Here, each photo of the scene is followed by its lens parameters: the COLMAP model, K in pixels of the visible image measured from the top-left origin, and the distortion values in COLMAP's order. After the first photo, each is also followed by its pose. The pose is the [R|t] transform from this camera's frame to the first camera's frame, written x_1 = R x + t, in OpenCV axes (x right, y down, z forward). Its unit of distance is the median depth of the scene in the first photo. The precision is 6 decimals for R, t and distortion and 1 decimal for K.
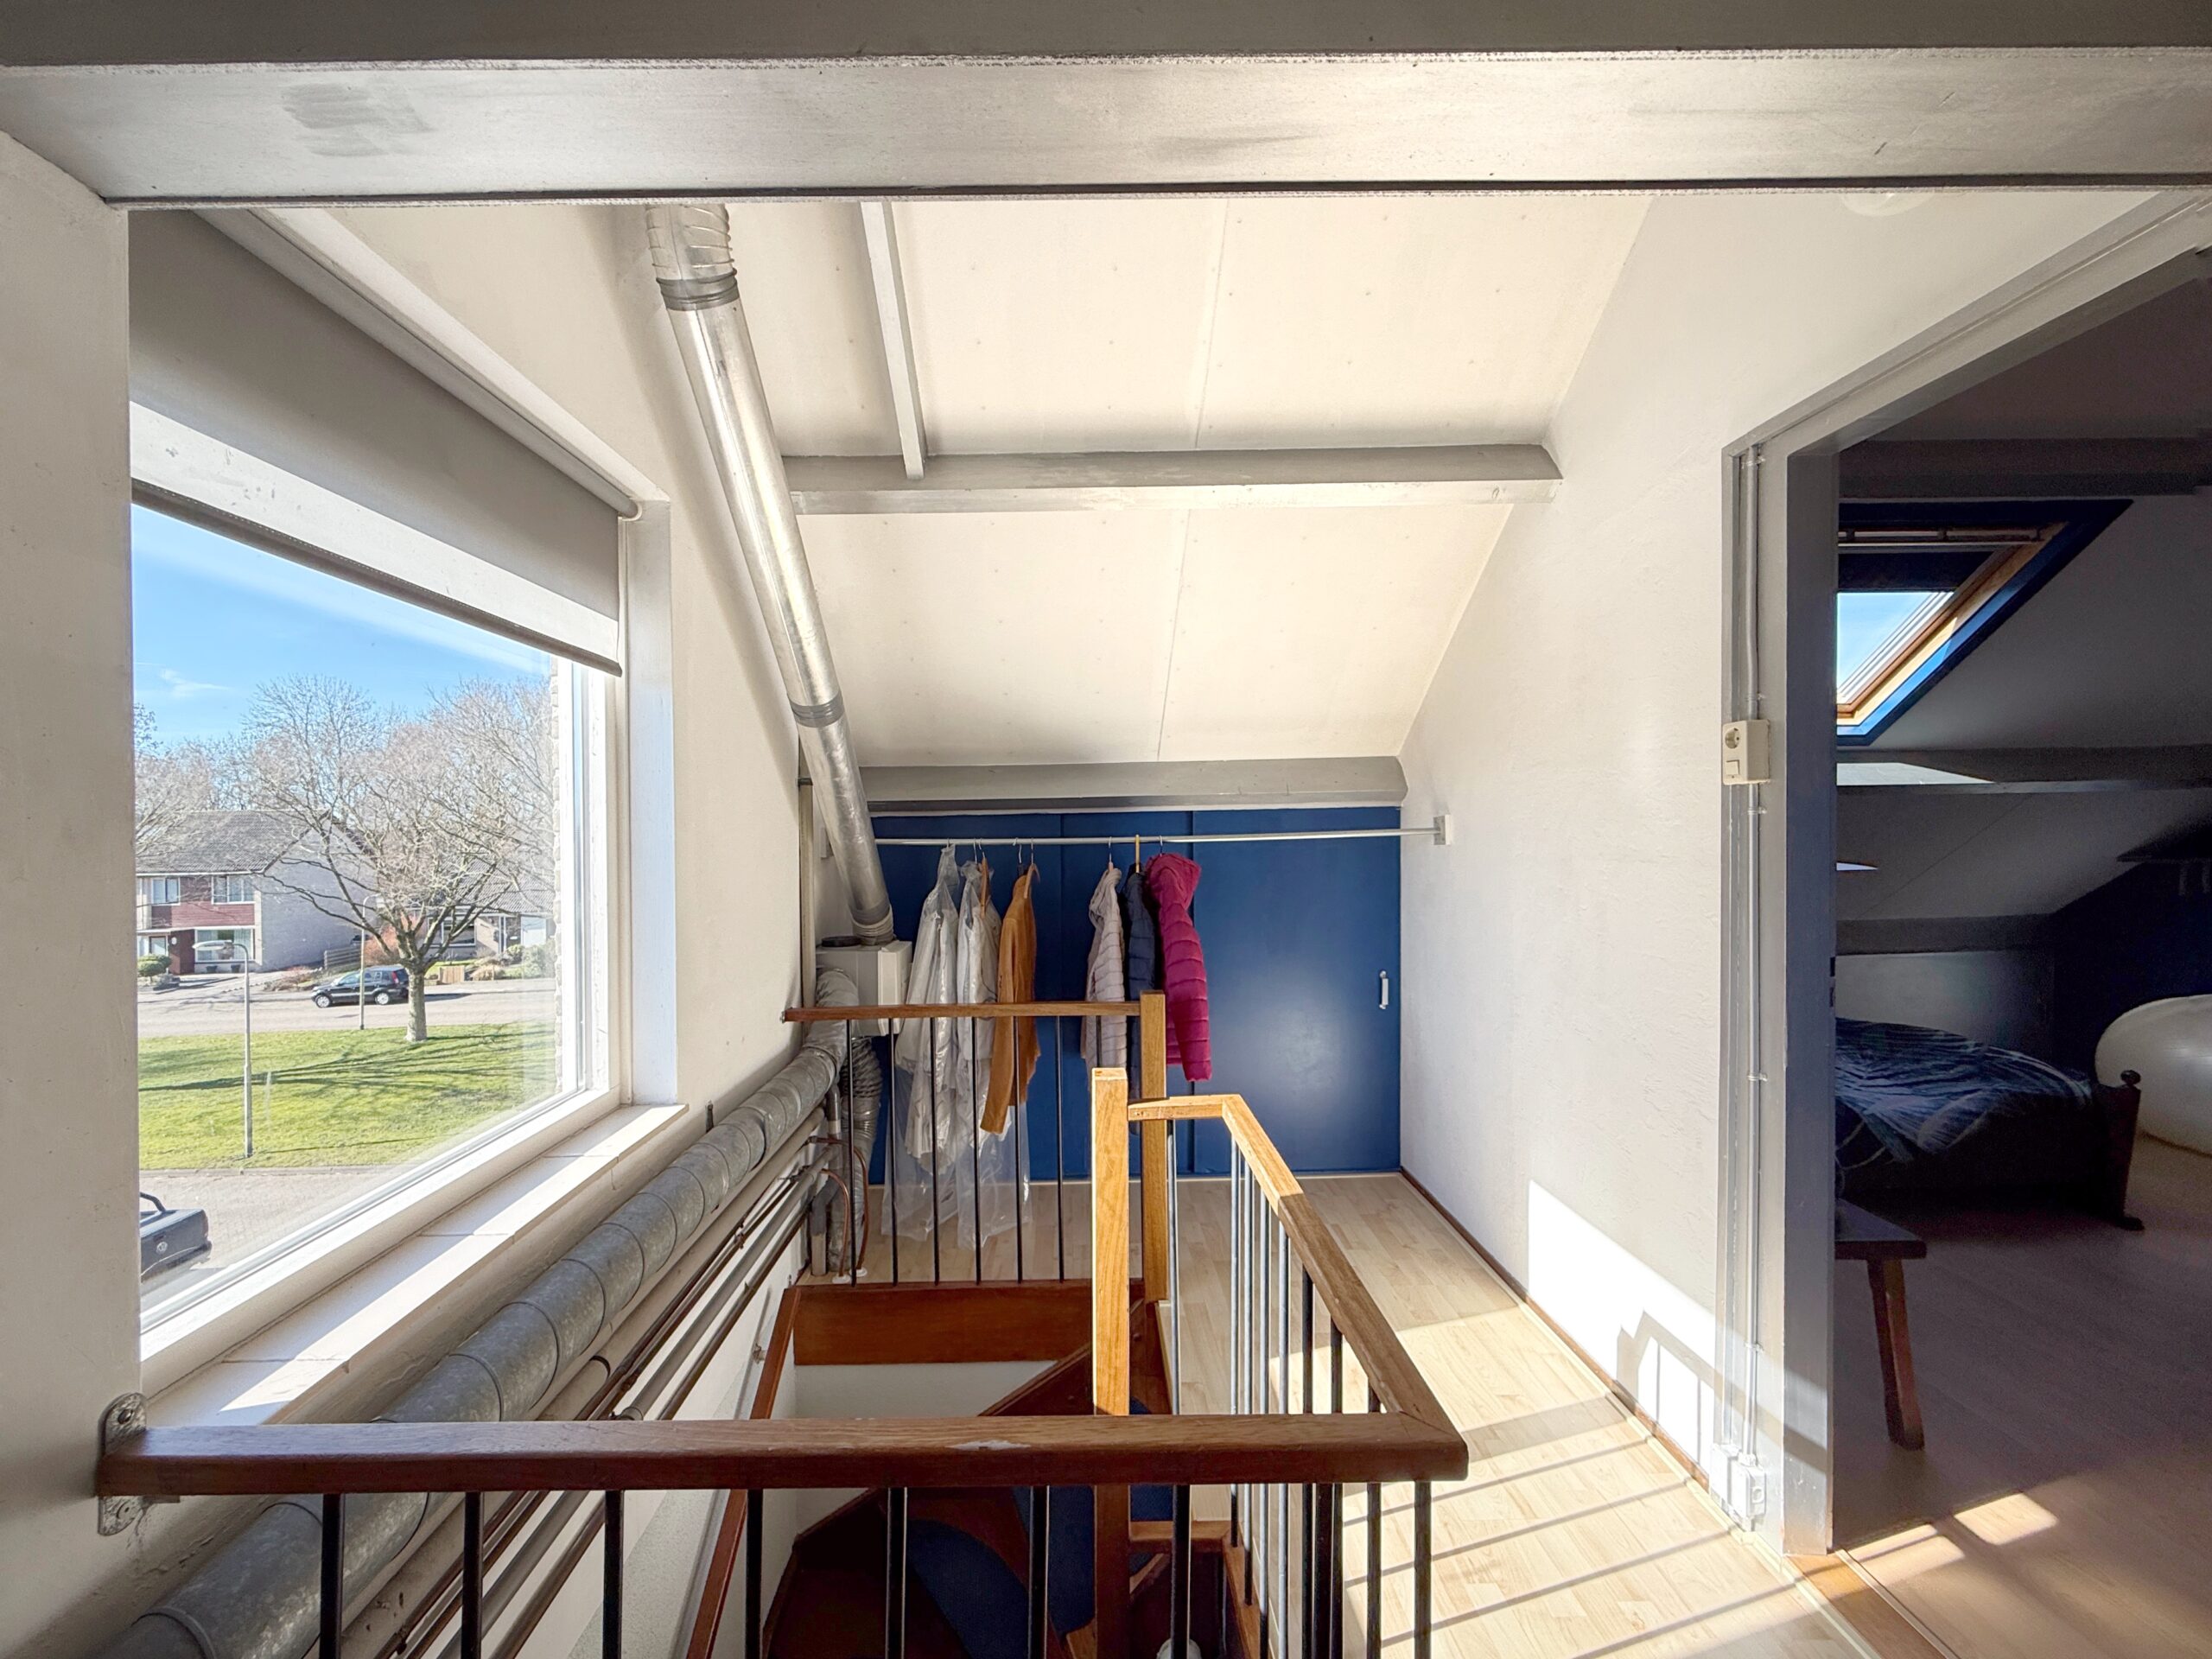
lens RADIAL K [[886.7, 0, 1097.0], [0, 886.7, 842.3], [0, 0, 1]] dist [-0.002058, -0.000122]
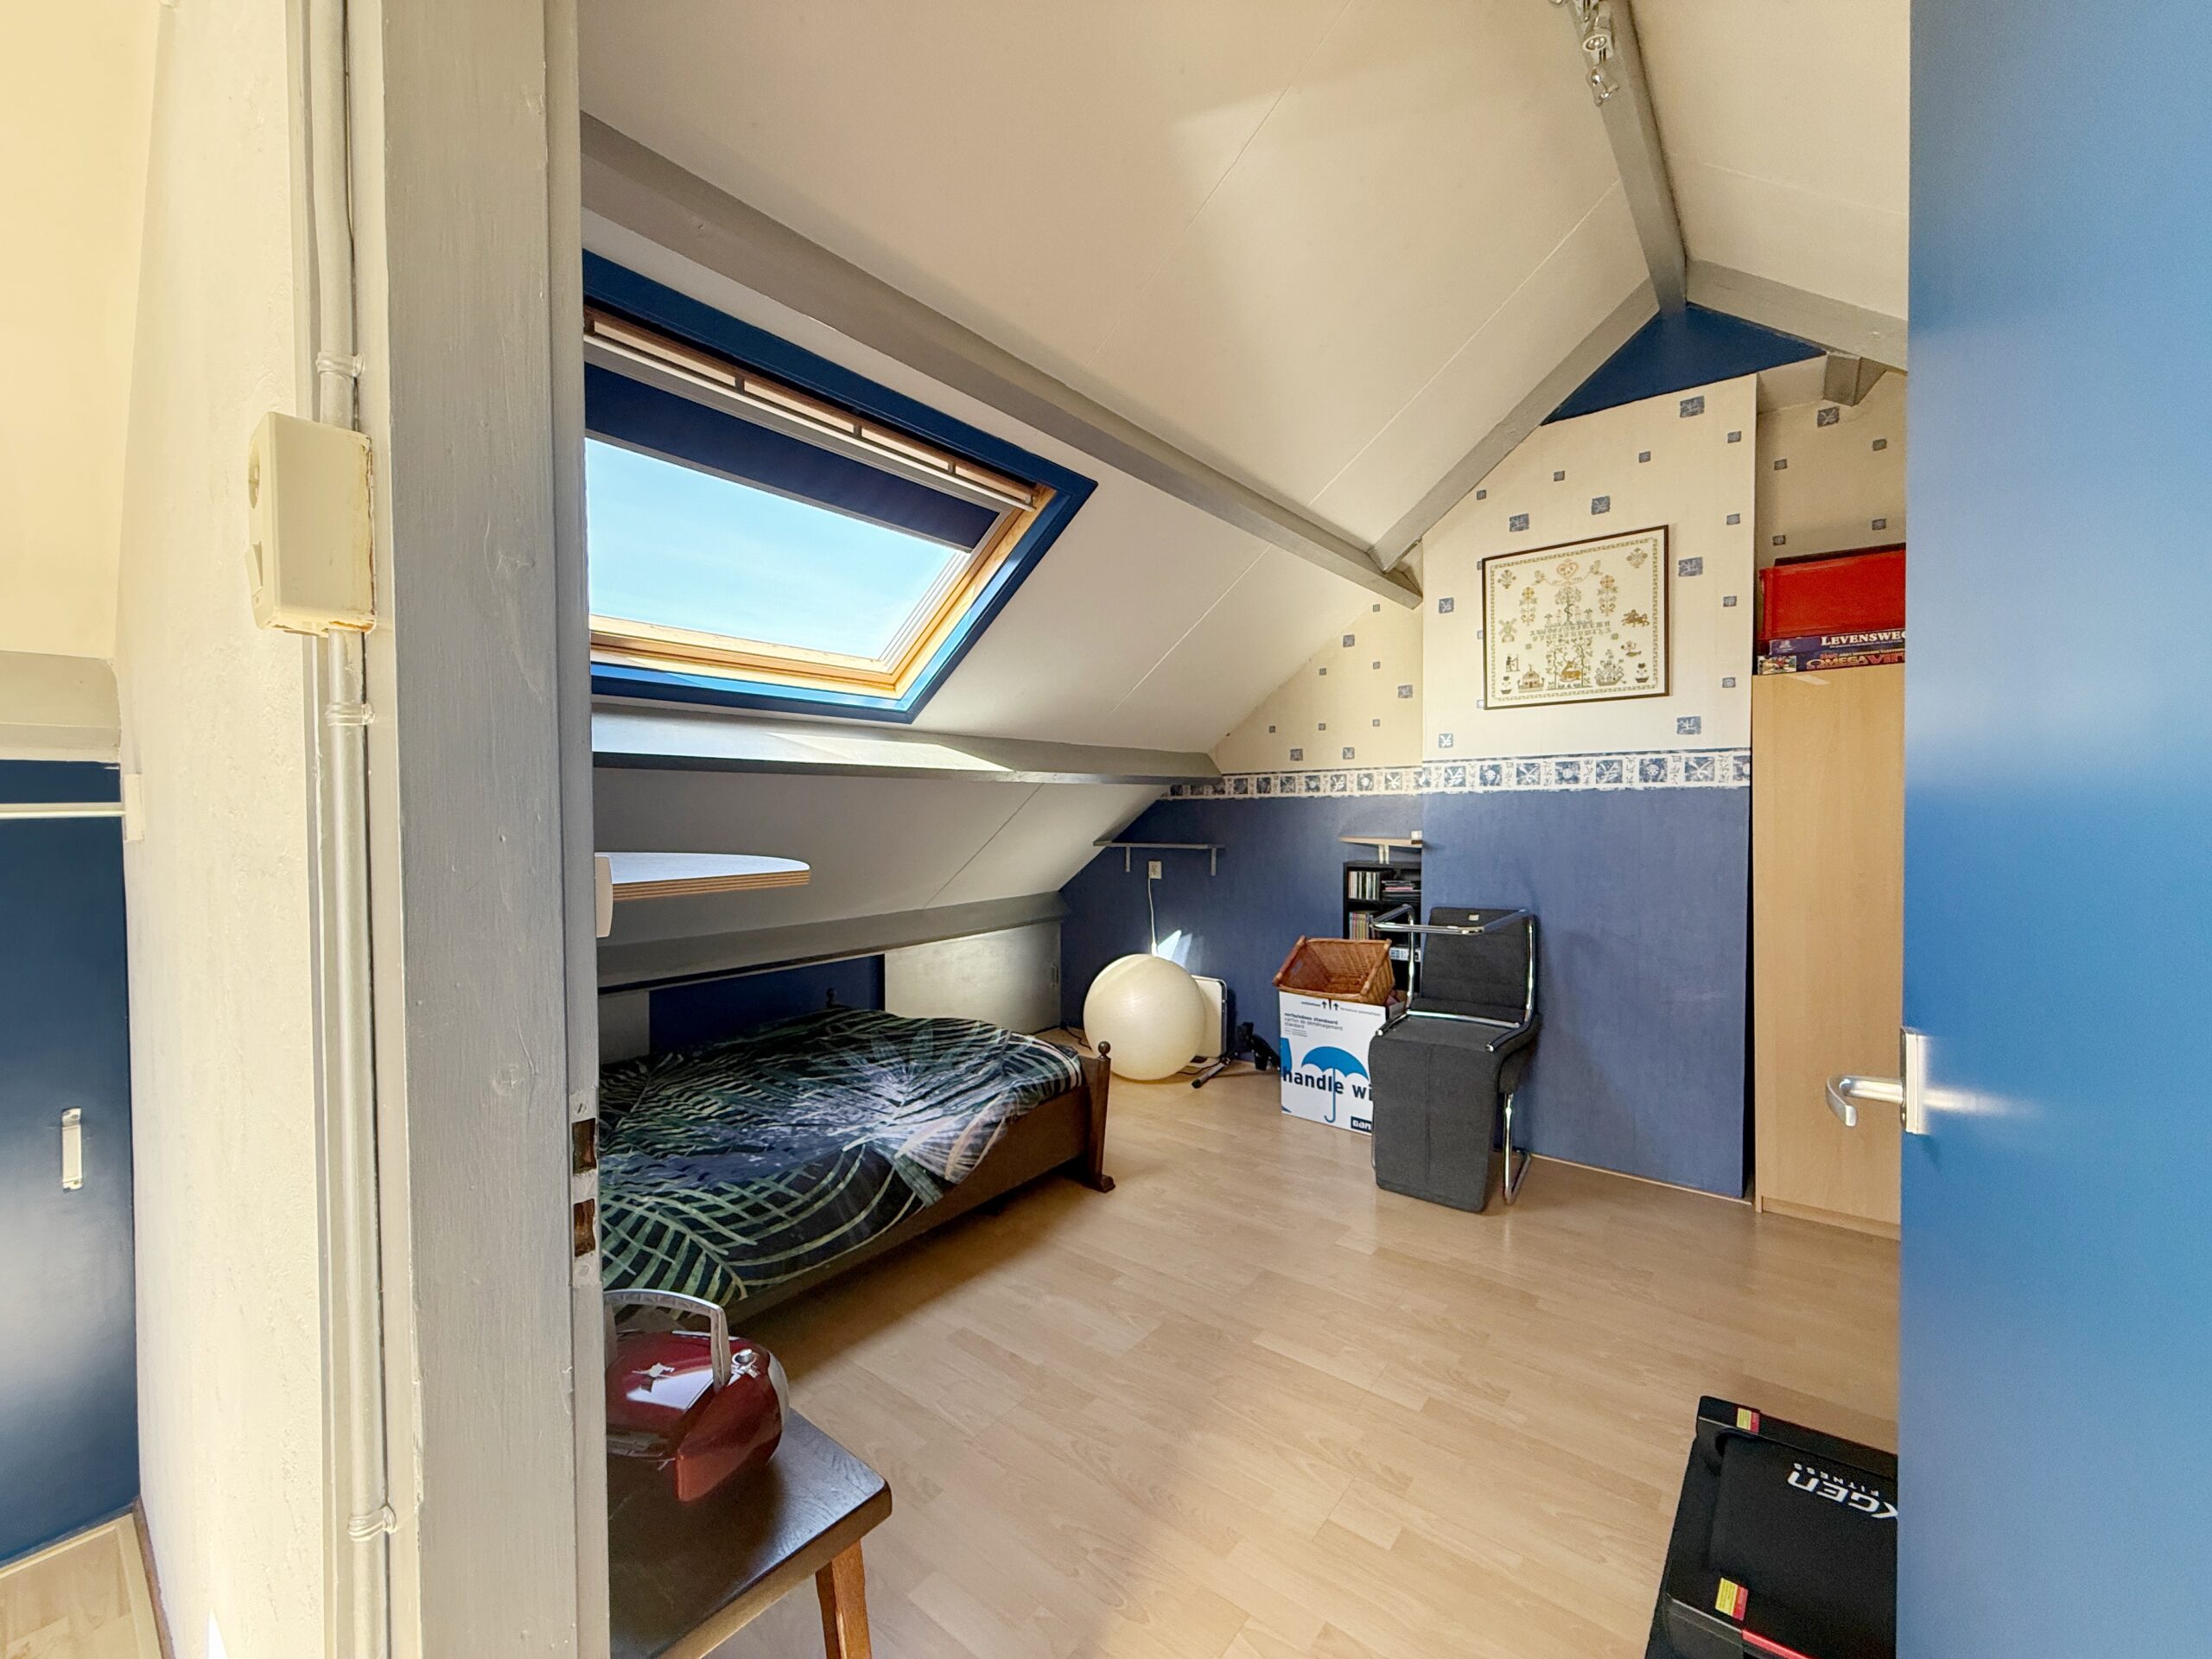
lens RADIAL K [[886.7, 0, 1108.1], [0, 886.7, 837.8], [0, 0, 1]] dist [-0.002058, -0.000122]
pose [[0.639289, -0.008377, 0.768921, 0.354474], [0.016071, 0.999868, -0.002469, 0.015615], [-0.768799, 0.013936, 0.639339, 0.311467]]
